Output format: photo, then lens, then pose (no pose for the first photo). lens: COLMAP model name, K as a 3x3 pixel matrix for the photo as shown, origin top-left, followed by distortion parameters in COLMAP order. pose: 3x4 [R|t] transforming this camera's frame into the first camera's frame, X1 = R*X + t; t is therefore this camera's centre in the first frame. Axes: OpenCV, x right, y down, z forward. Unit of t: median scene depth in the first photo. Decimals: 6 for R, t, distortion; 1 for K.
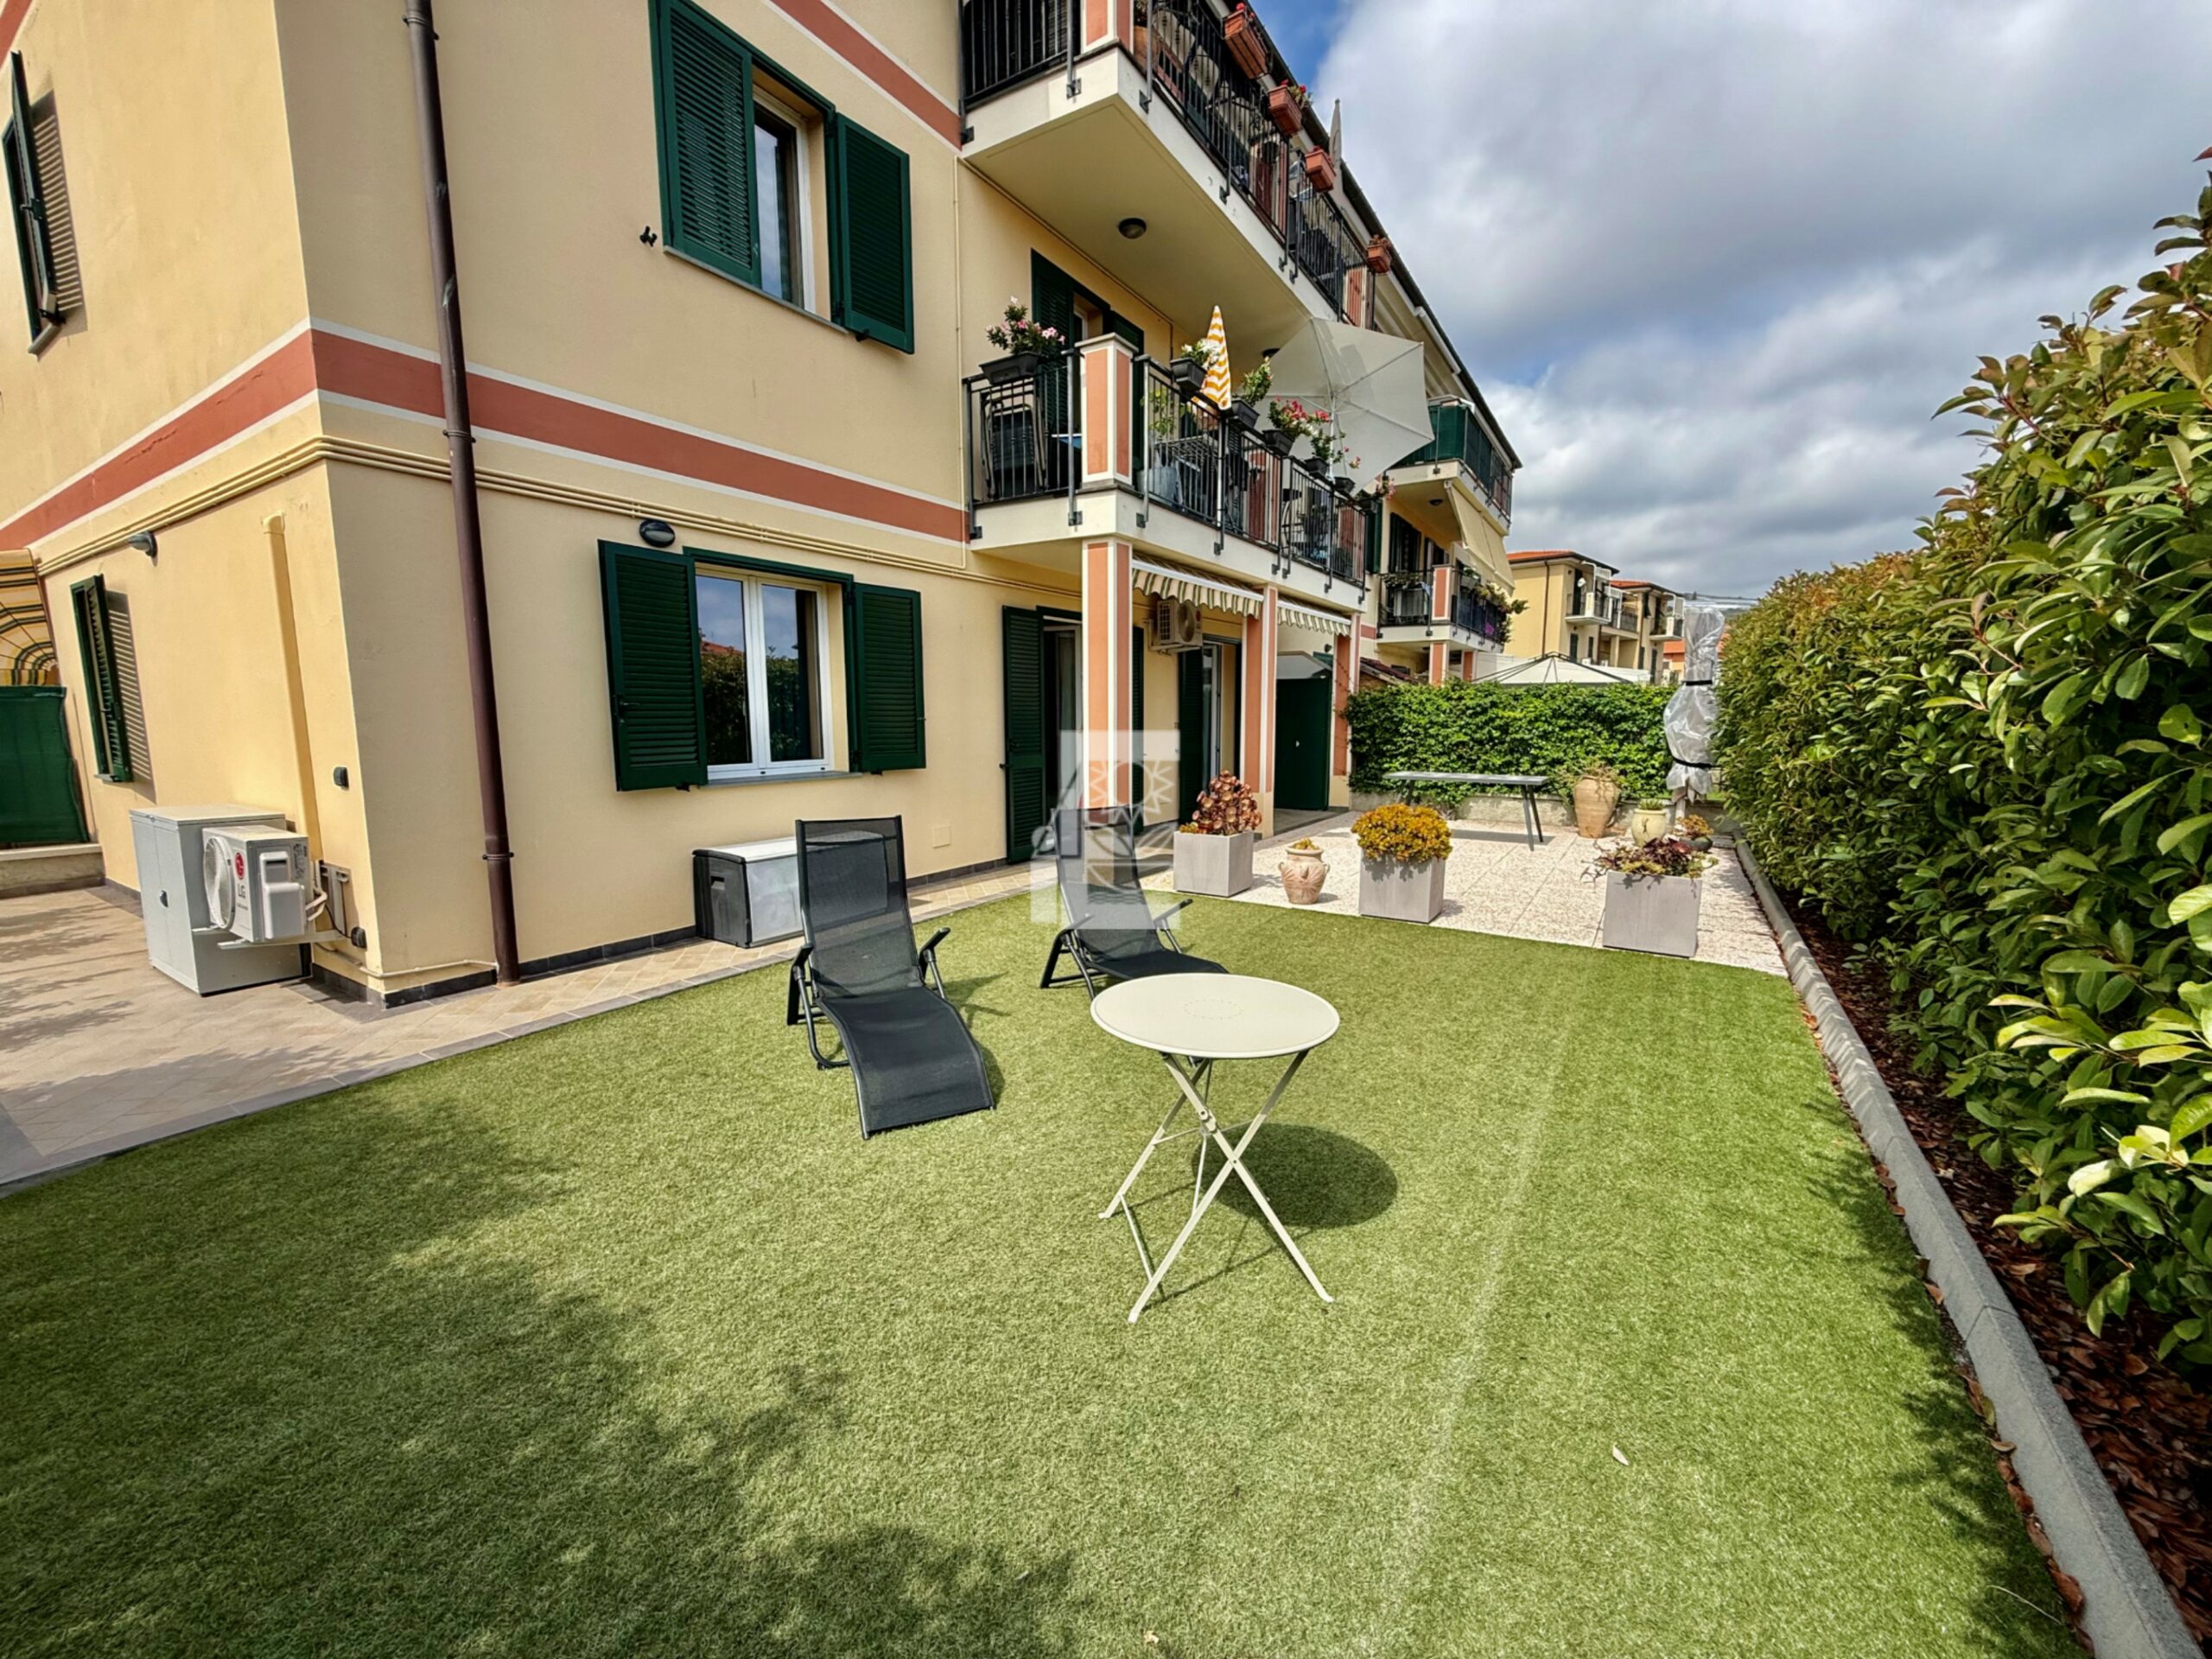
lens RADIAL K [[884.4, 0, 1094.4], [0, 884.4, 823.2], [0, 0, 1]] dist [0.002752, -0.000249]
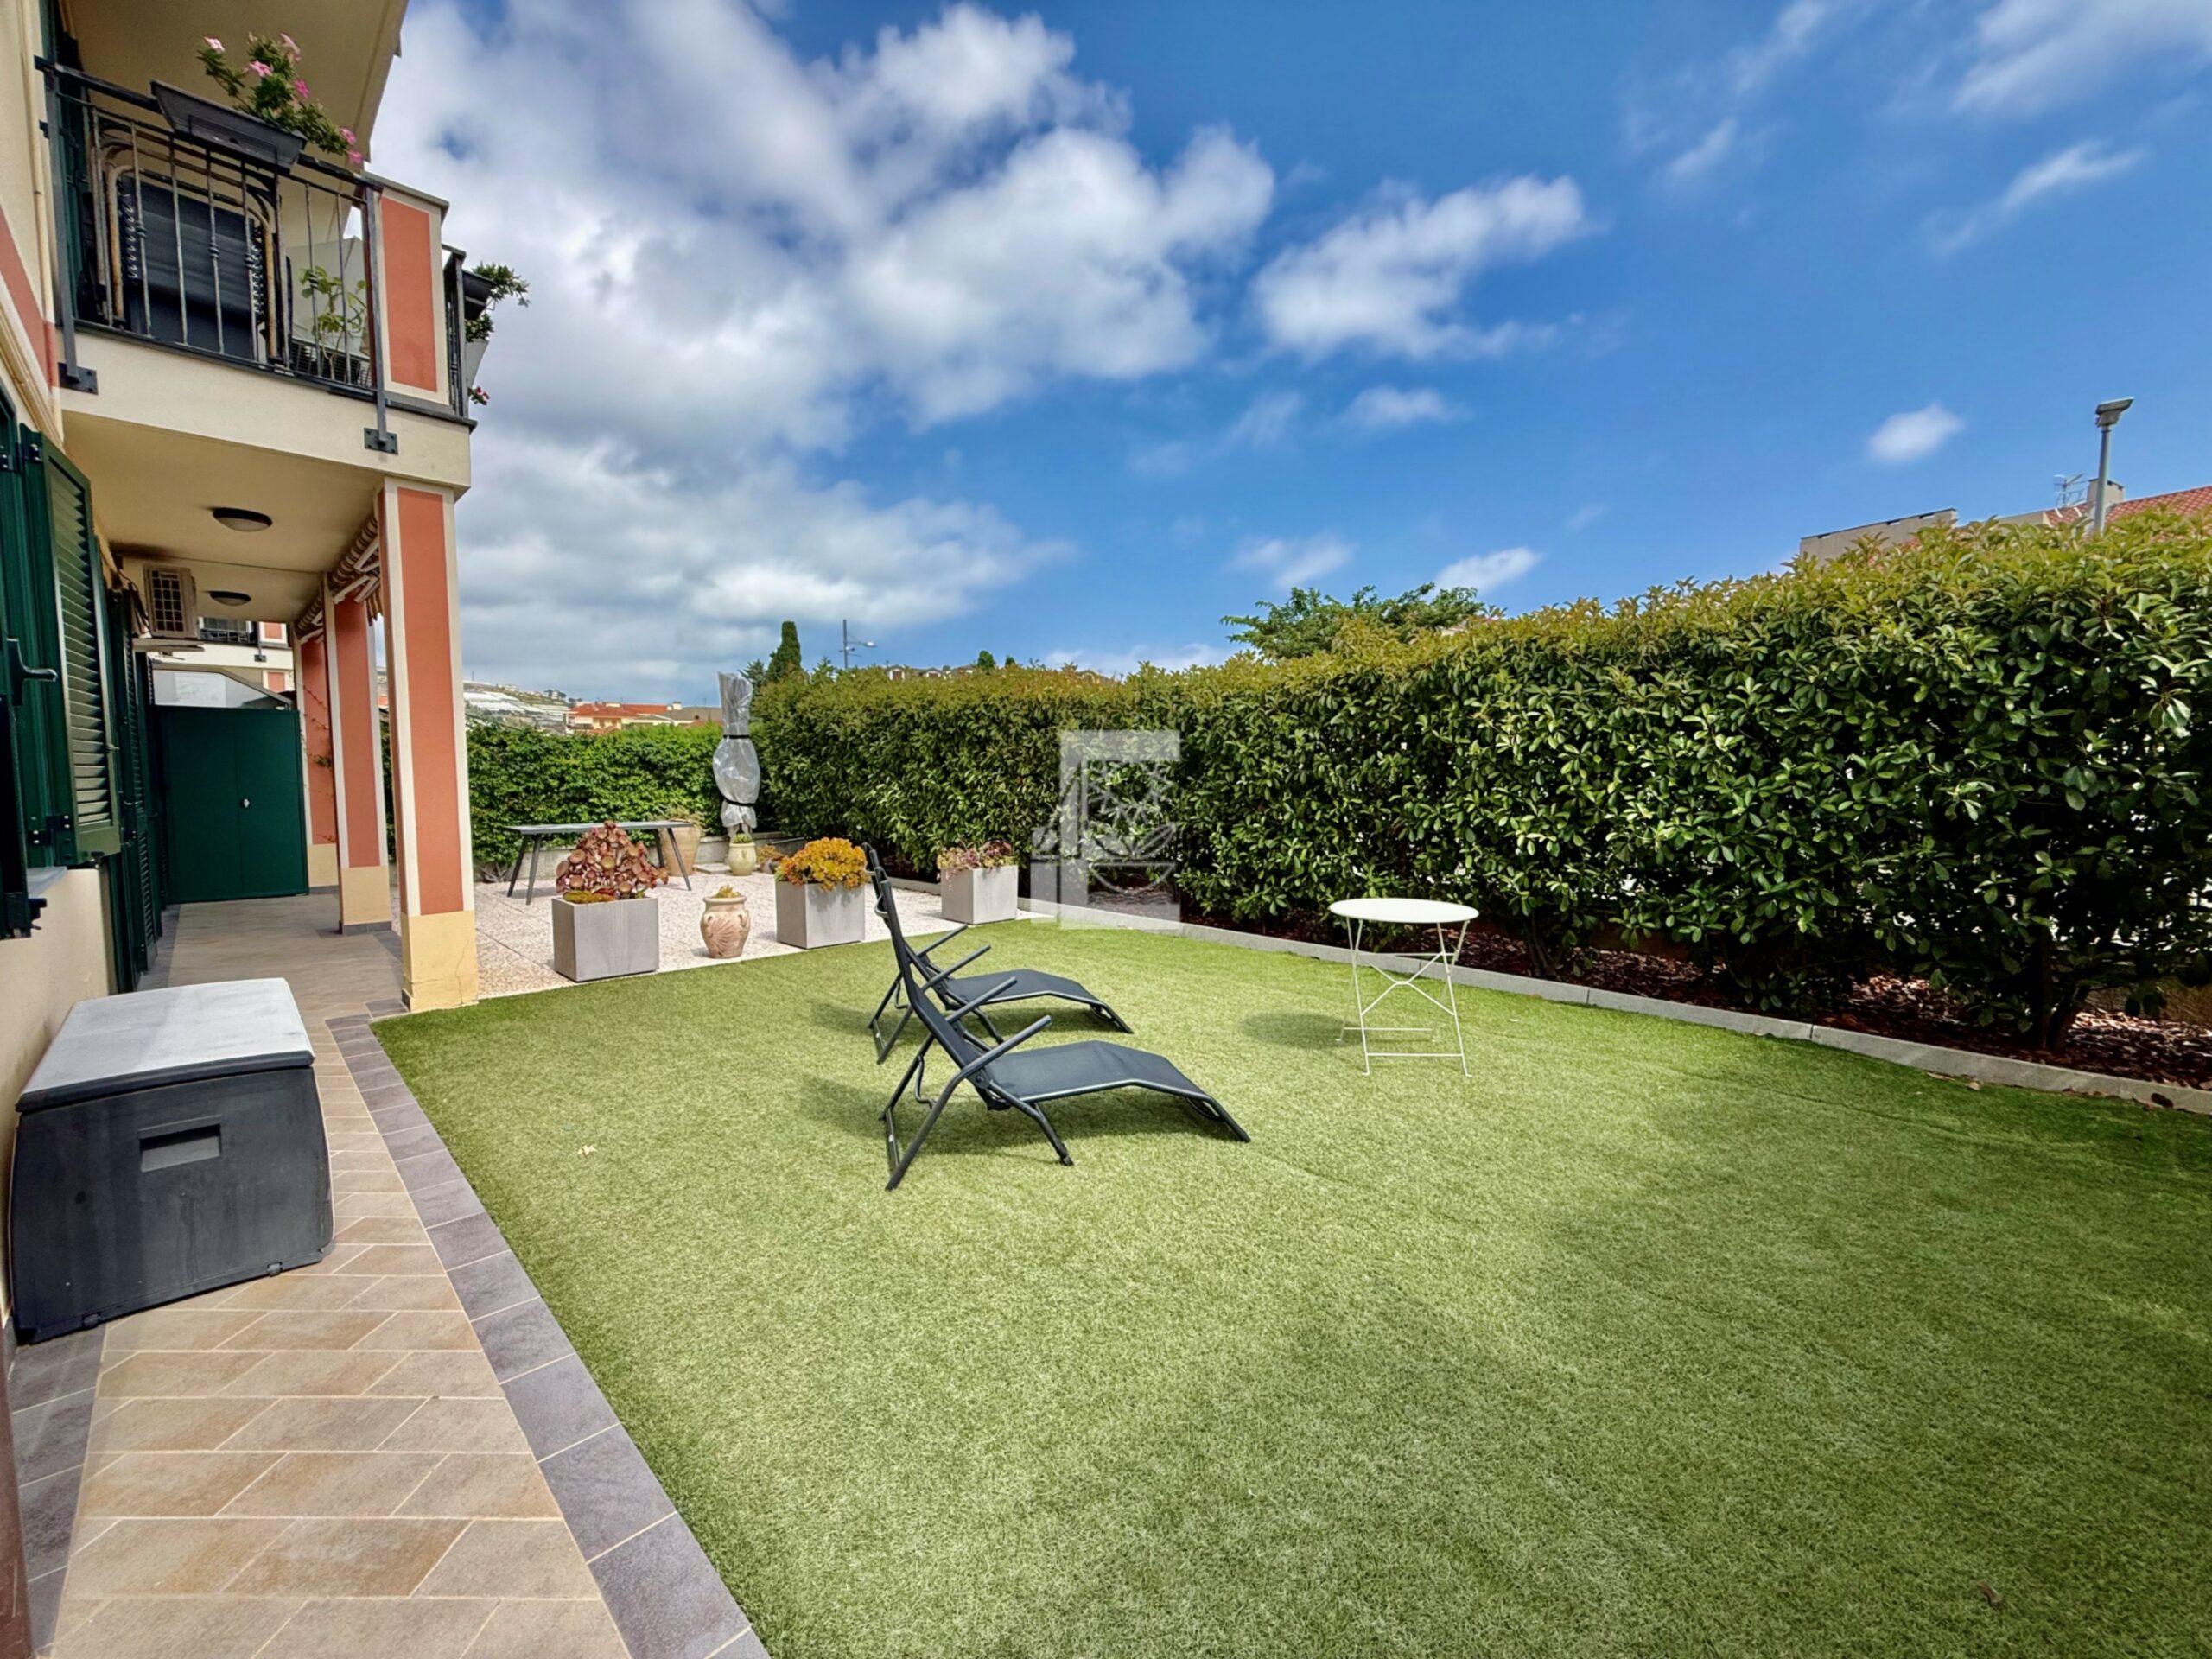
lens RADIAL K [[884.4, 0, 1101.0], [0, 884.4, 828.6], [0, 0, 1]] dist [0.002752, -0.000249]
pose [[0.205862, -0.062834, 0.976562, -0.558376], [0.120922, 0.991922, 0.038331, -0.030206], [-0.971081, 0.110197, 0.211797, 0.394951]]
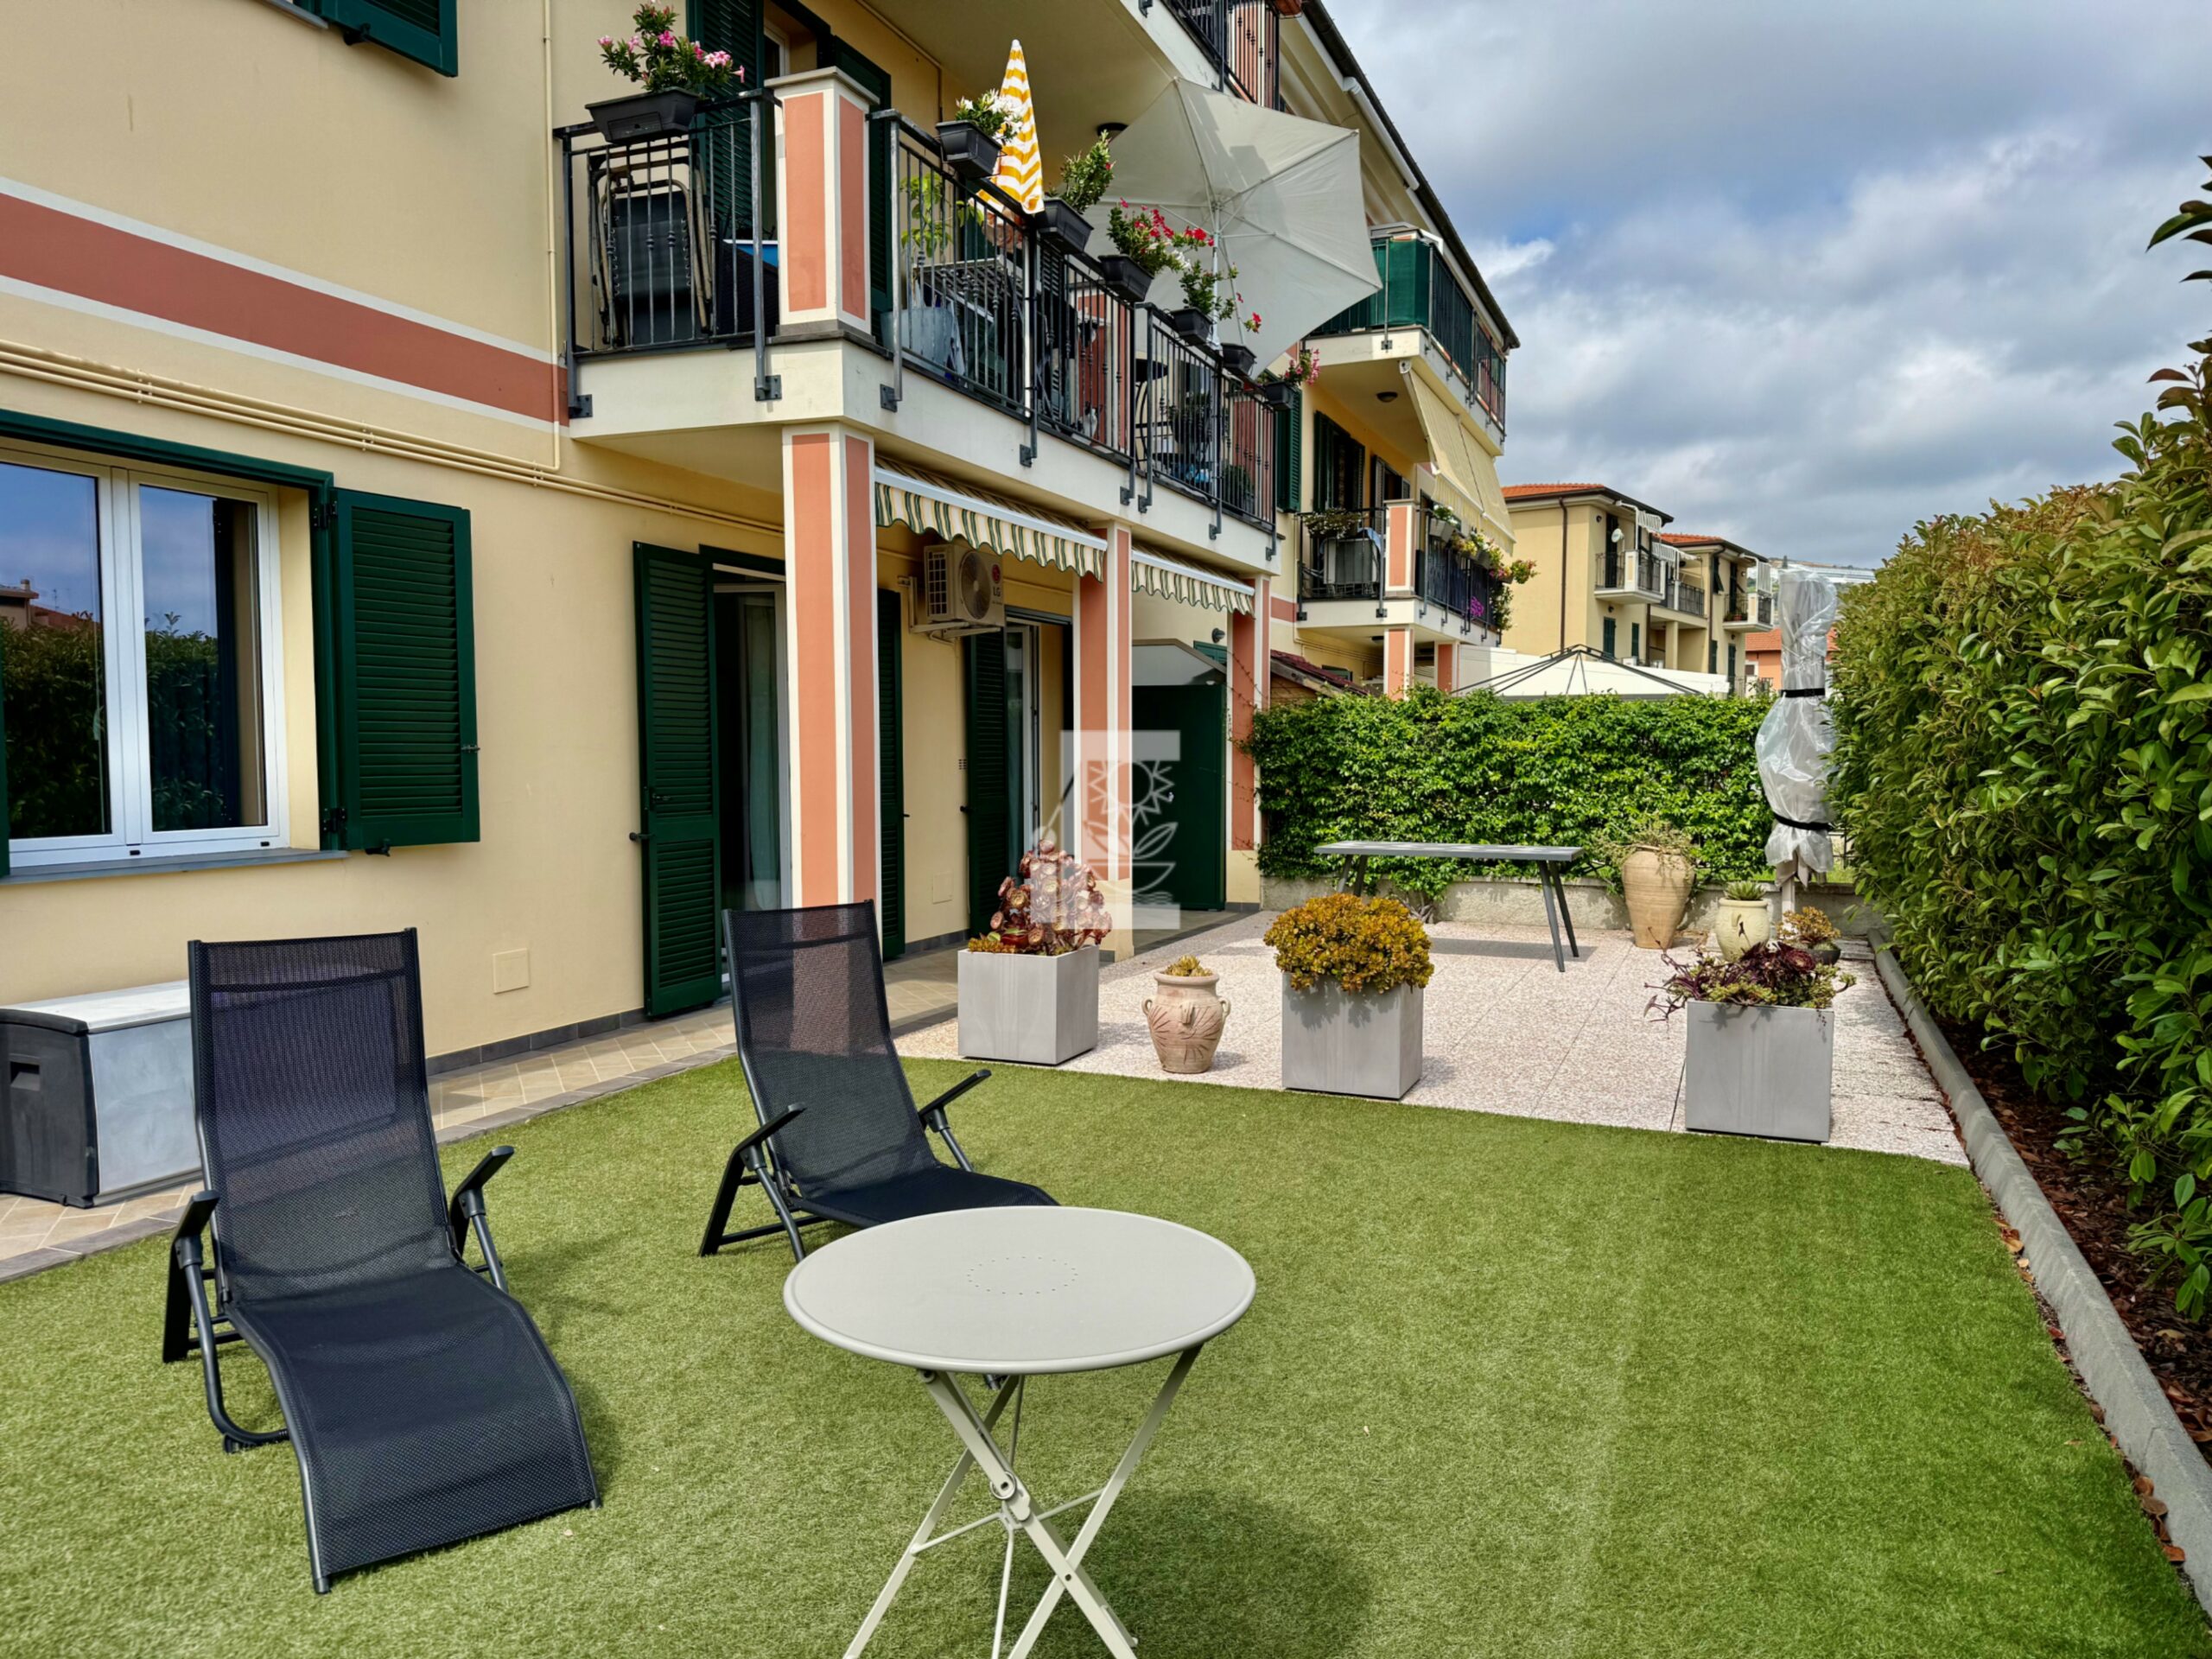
lens RADIAL K [[1568.7, 0, 1098.9], [0, 1568.7, 836.1], [0, 0, 1]] dist [0.053967, -0.064762]
pose [[0.984041, -0.009288, 0.177698, 0.004063], [0.021195, 0.997646, -0.065223, 0.003210], [-0.176674, 0.067948, 0.981921, 0.015559]]
